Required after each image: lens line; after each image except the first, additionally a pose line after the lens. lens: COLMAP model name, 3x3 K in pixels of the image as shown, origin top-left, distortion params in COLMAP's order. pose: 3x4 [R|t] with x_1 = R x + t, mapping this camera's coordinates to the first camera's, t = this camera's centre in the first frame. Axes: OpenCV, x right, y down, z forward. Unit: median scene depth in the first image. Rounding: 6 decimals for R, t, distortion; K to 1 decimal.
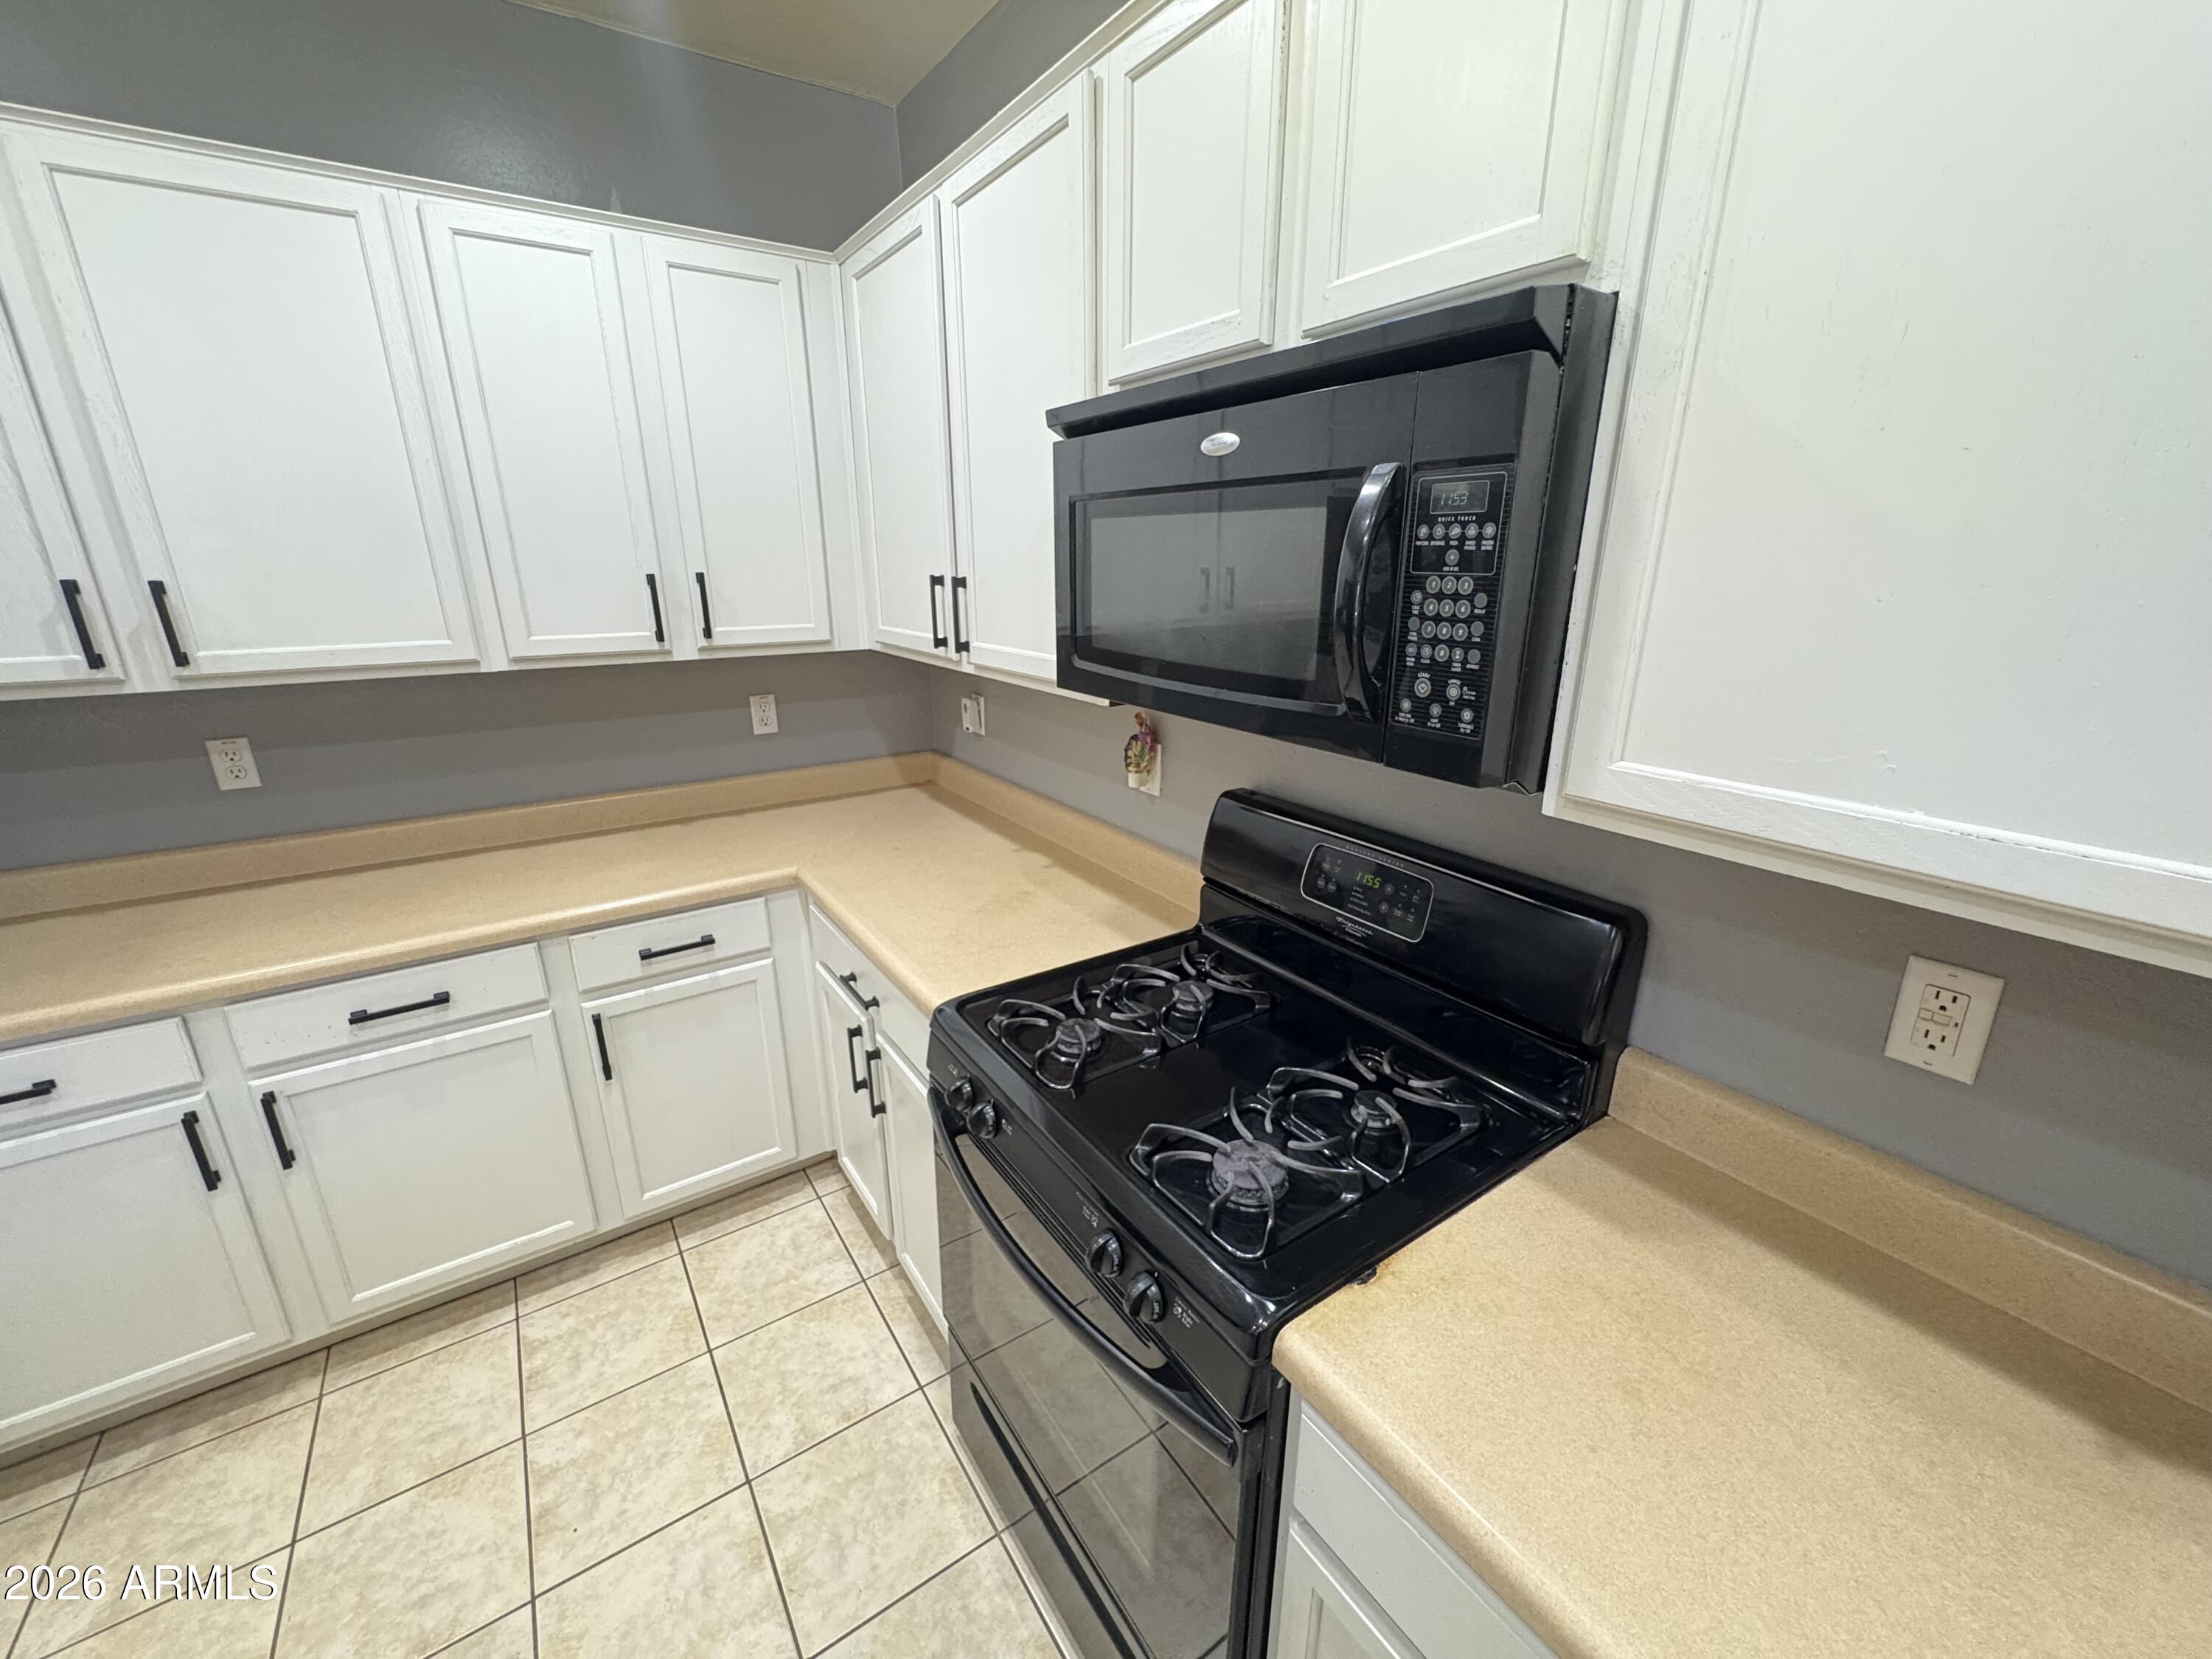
lens RADIAL K [[871.0, 0, 1106.0], [0, 871.0, 829.5], [0, 0, 1]] dist [0.000531, 0.000013]
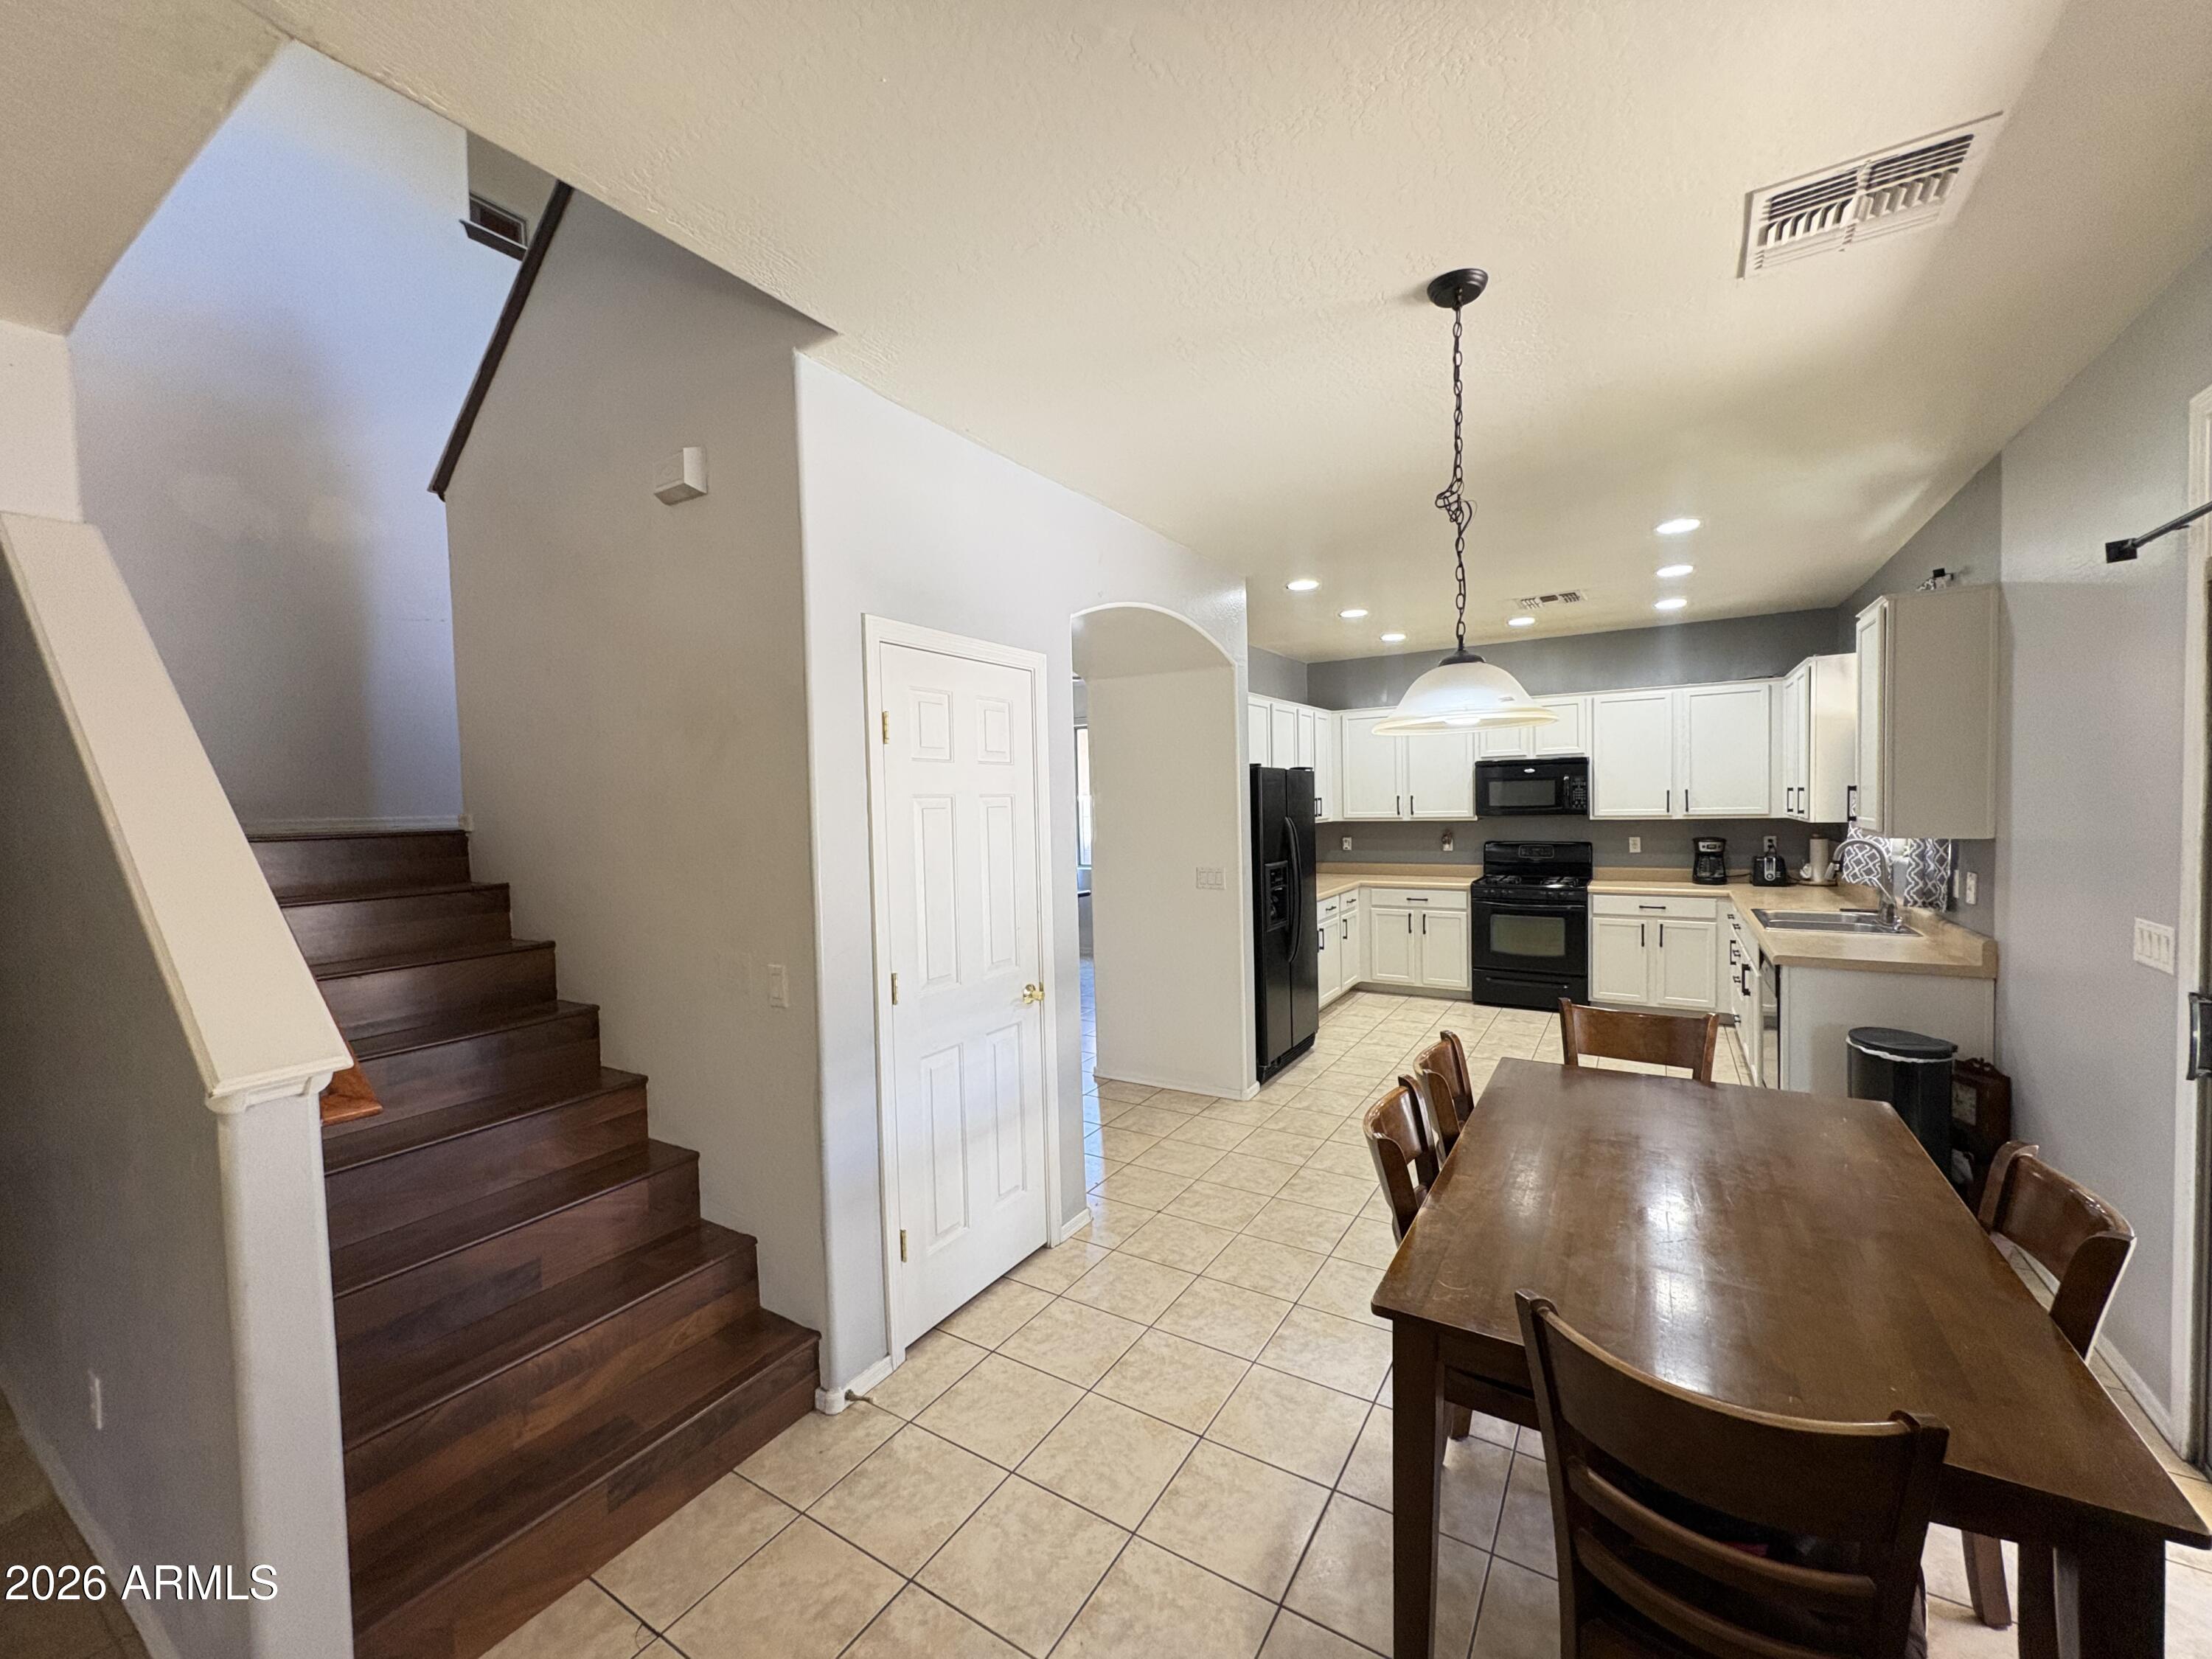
lens RADIAL K [[881.6, 0, 1102.6], [0, 881.6, 832.4], [0, 0, 1]] dist [0.001444, -0.000019]
pose [[0.919021, -0.039367, 0.392237, -2.863134], [0.143257, 0.960326, -0.239272, 0.591032], [-0.367256, 0.276087, 0.888200, -1.878000]]
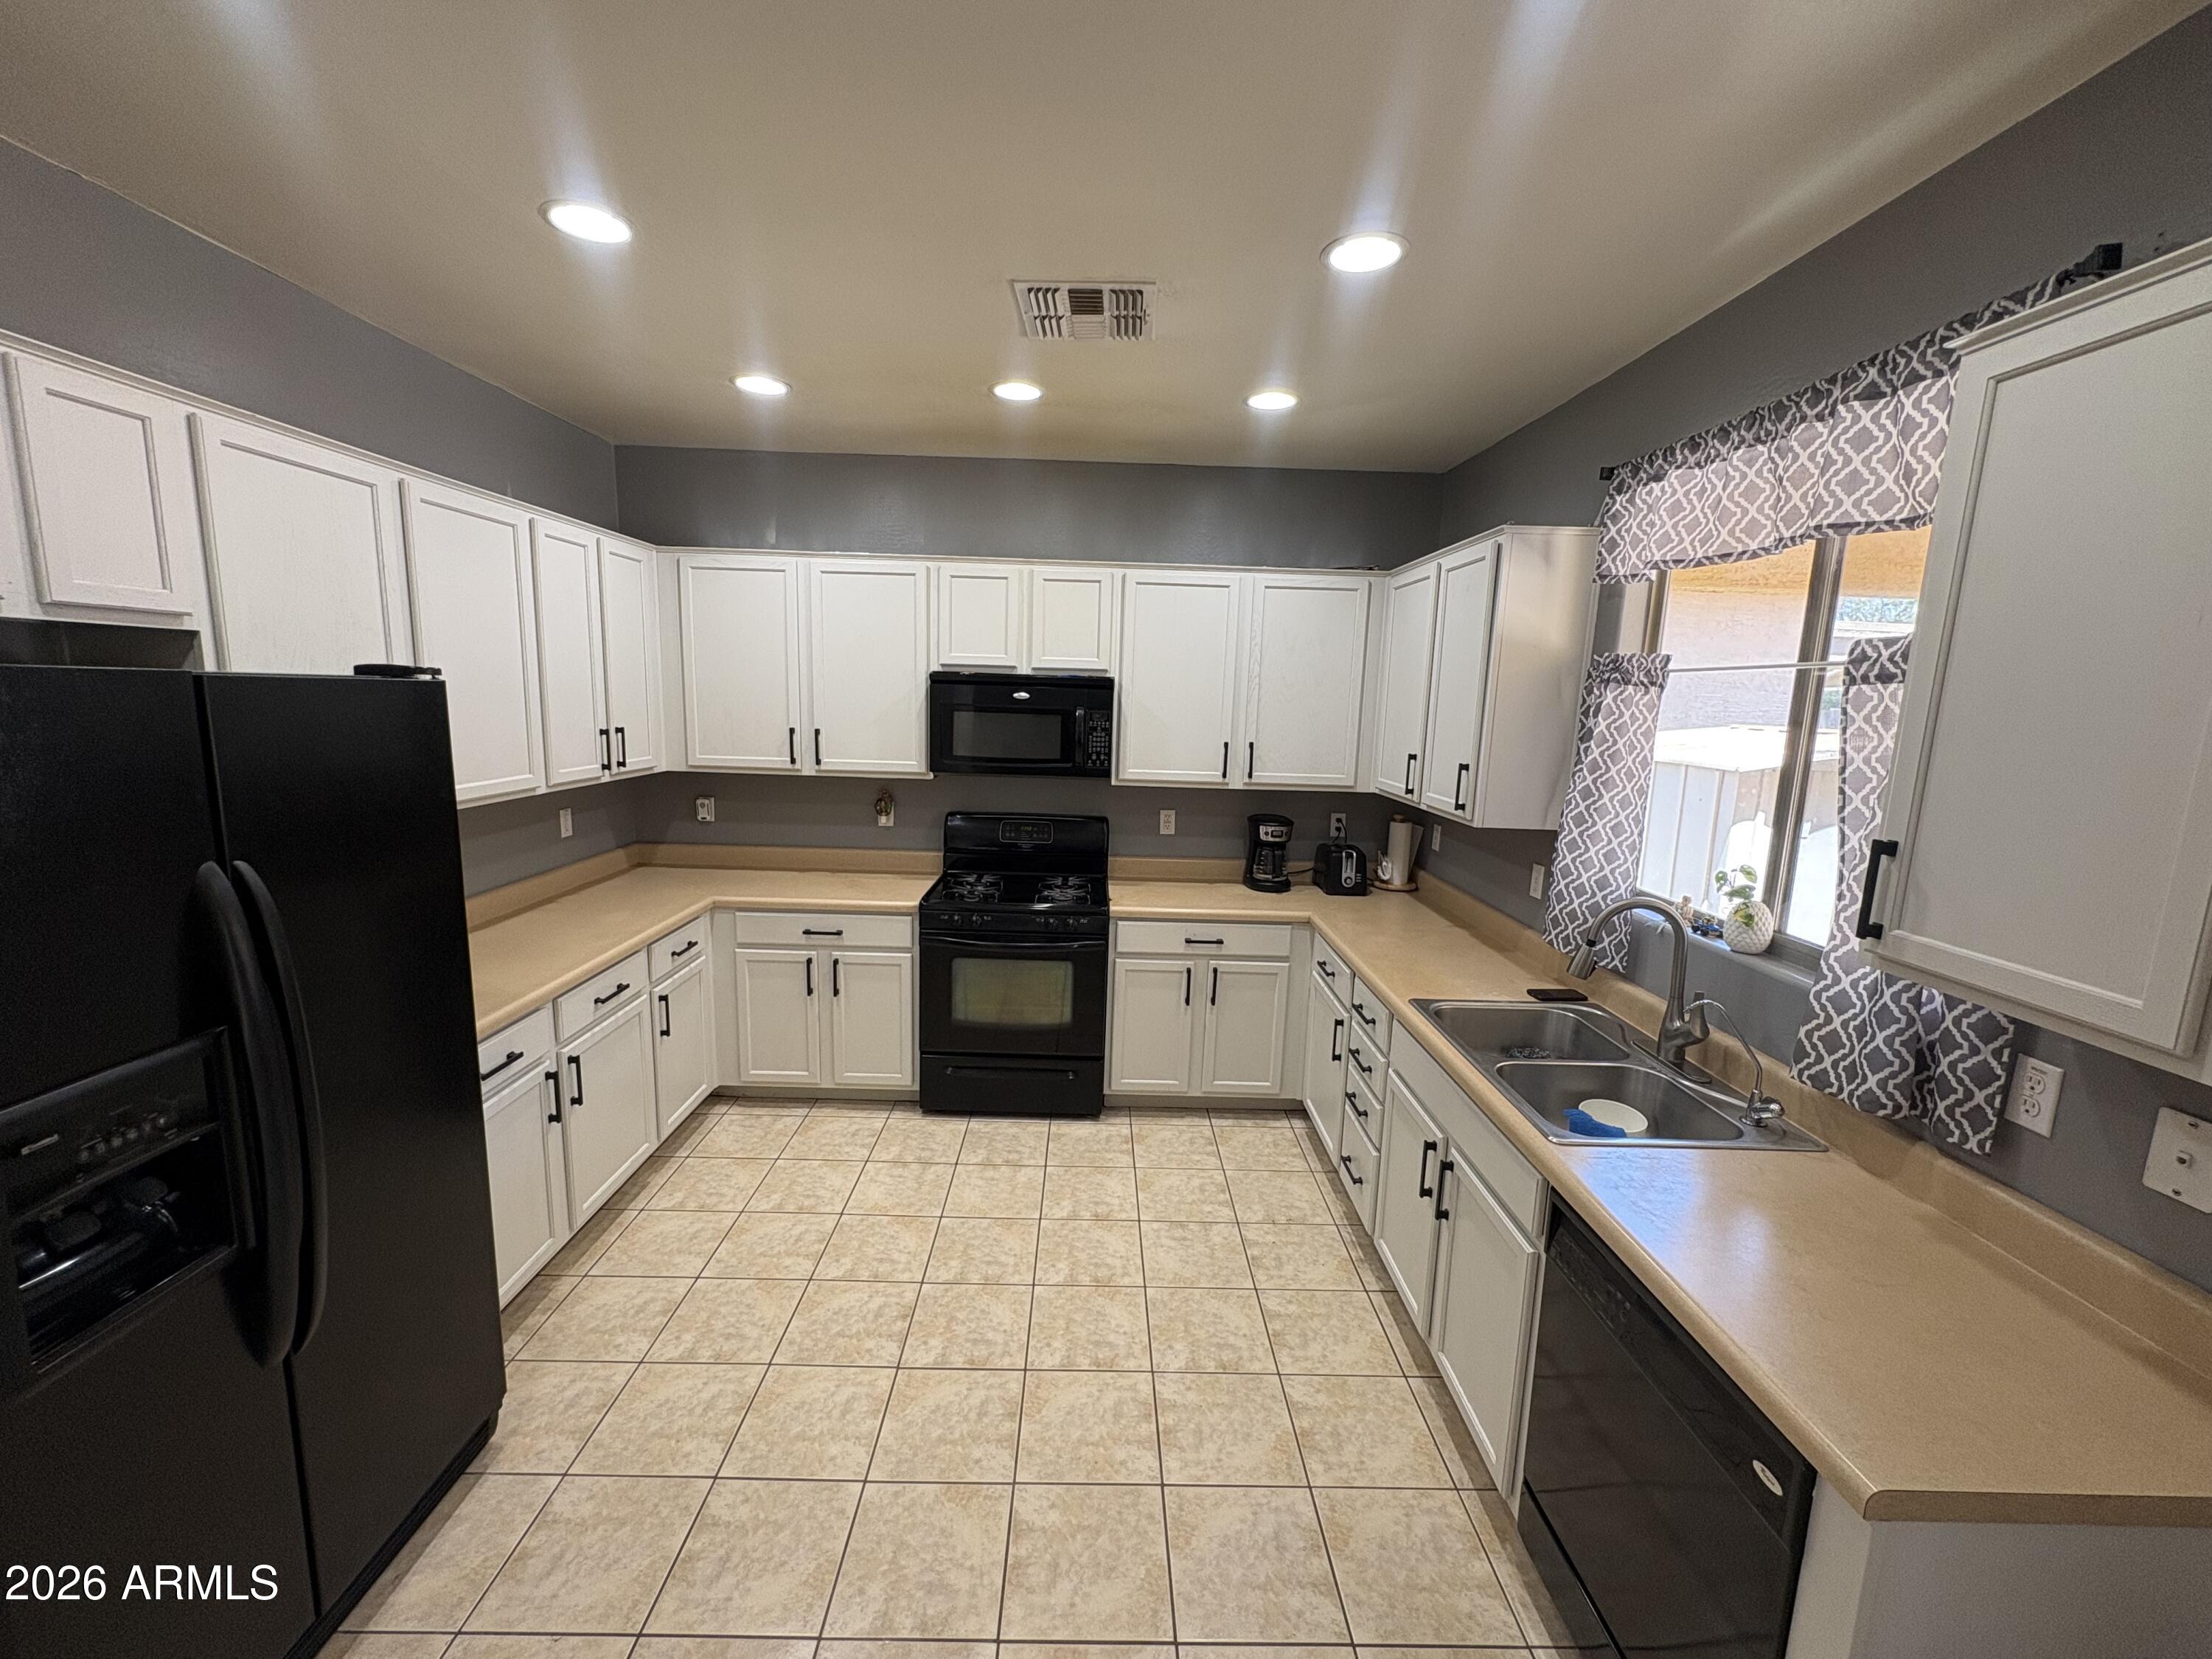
lens RADIAL K [[881.6, 0, 1102.6], [0, 881.6, 832.4], [0, 0, 1]] dist [0.001444, -0.000019]
pose [[0.561498, -0.116786, 0.819195, -1.449911], [0.218983, 0.975667, -0.011004, 0.115794], [-0.797976, 0.185568, 0.573409, -0.660037]]
